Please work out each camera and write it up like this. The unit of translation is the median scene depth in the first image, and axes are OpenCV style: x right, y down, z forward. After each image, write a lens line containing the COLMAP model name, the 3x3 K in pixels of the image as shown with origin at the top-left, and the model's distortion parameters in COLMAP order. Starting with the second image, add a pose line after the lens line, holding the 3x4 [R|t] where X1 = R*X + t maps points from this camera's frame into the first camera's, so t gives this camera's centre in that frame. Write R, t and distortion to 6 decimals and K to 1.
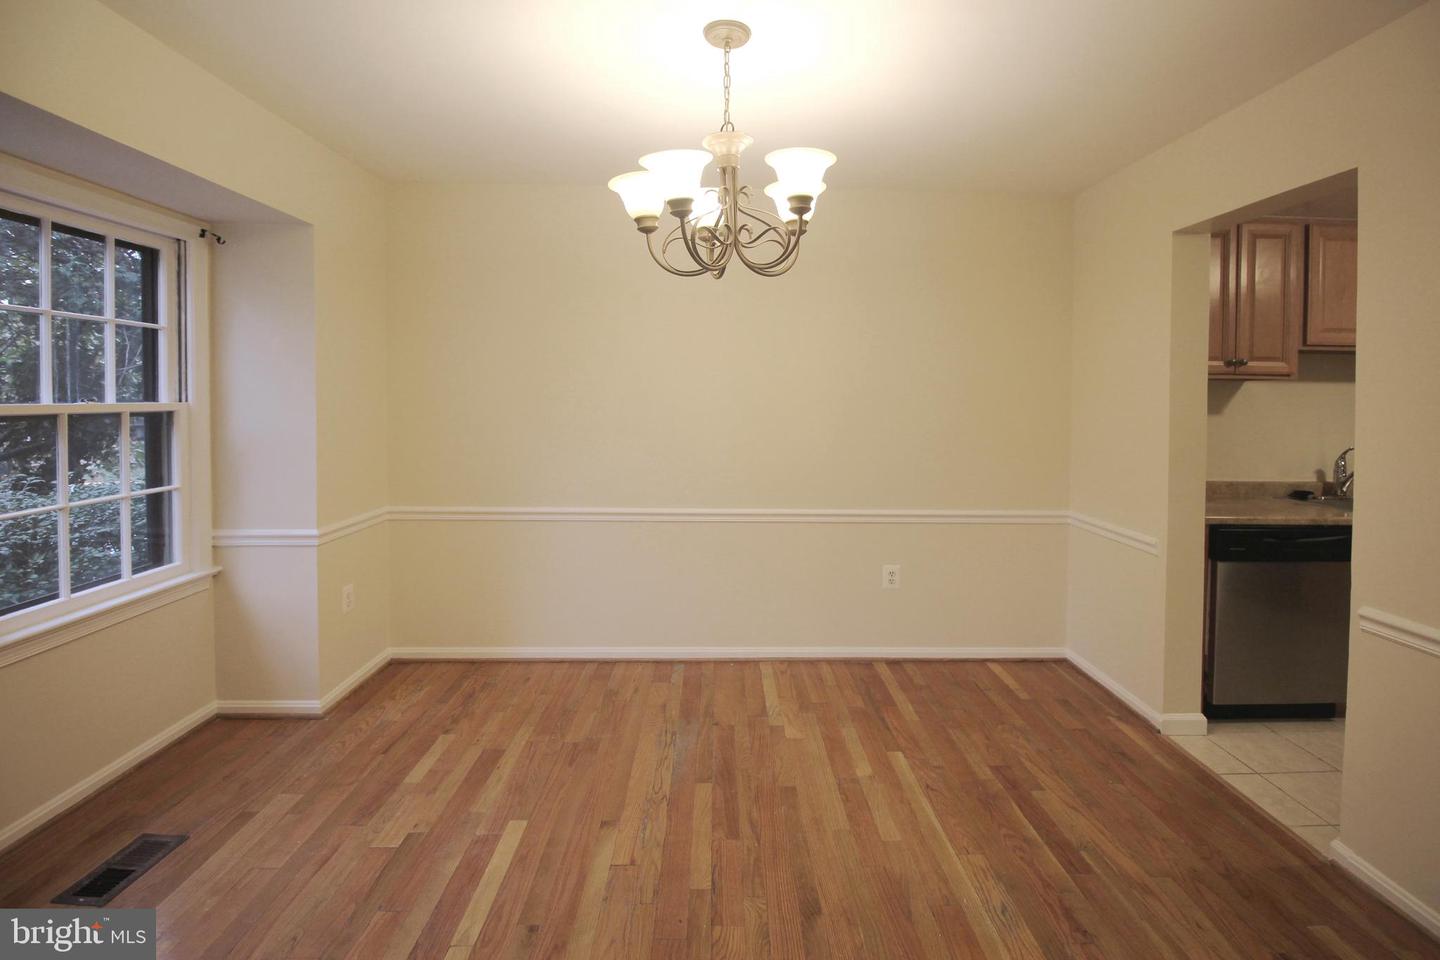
lens RADIAL K [[698.0, 0, 725.3], [0, 698.0, 410.2], [0, 0, 1]] dist [-0.018853, -0.000298]
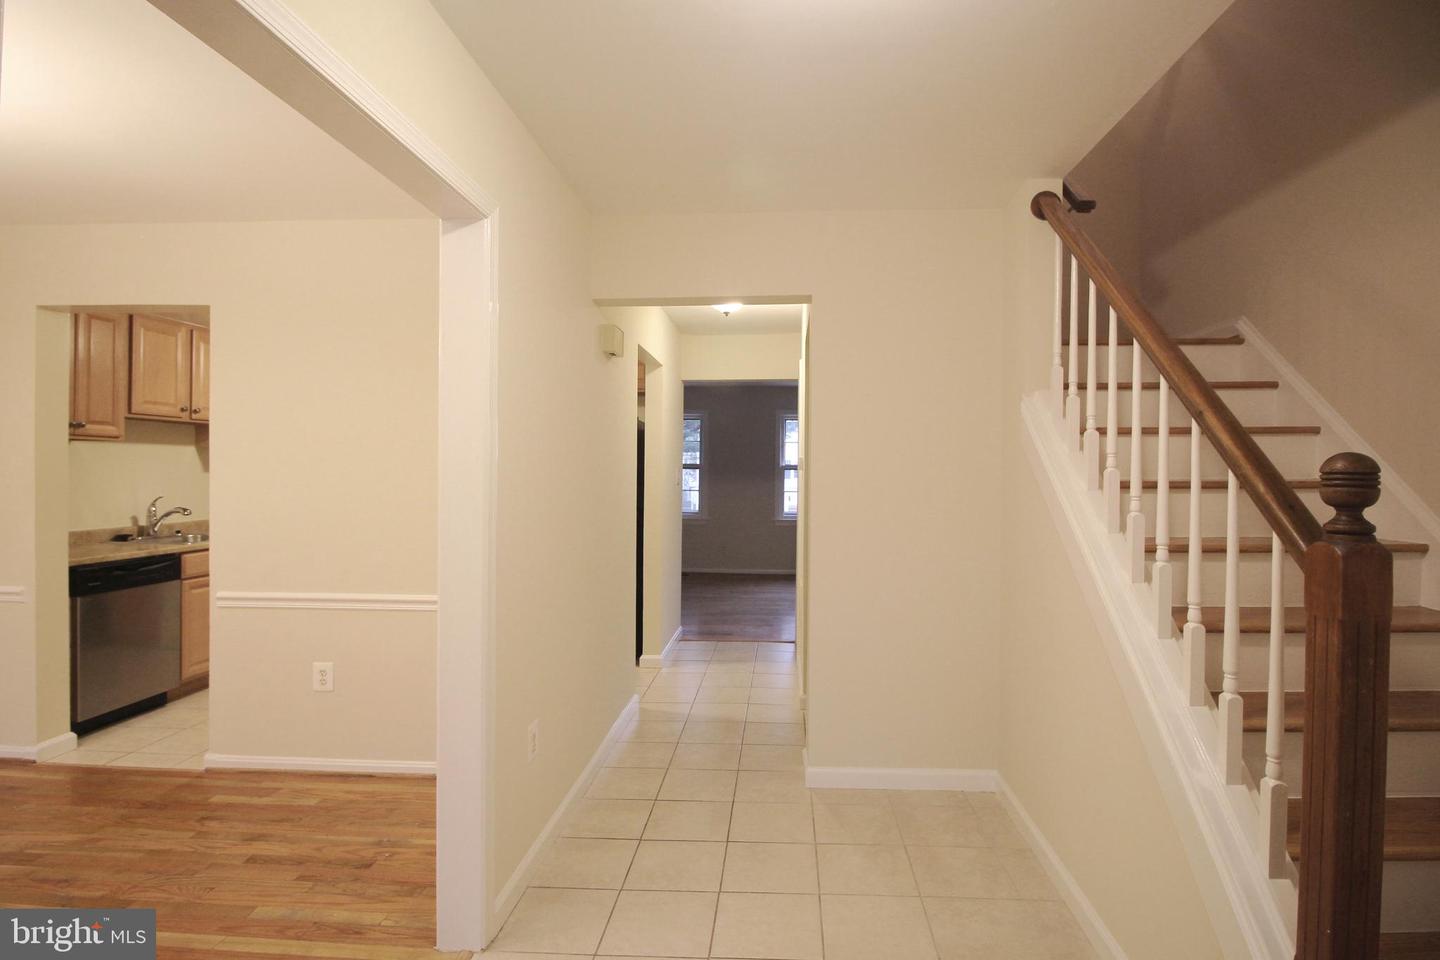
lens RADIAL K [[716.2, 0, 720.0], [0, 716.2, 480.0], [0, 0, 1]] dist [-0.000510, -0.000153]
pose [[0.097206, -0.026492, 0.994912, -0.373299], [0.009740, 0.999623, 0.025666, 0.001927], [-0.995217, 0.007196, 0.097427, -0.189470]]
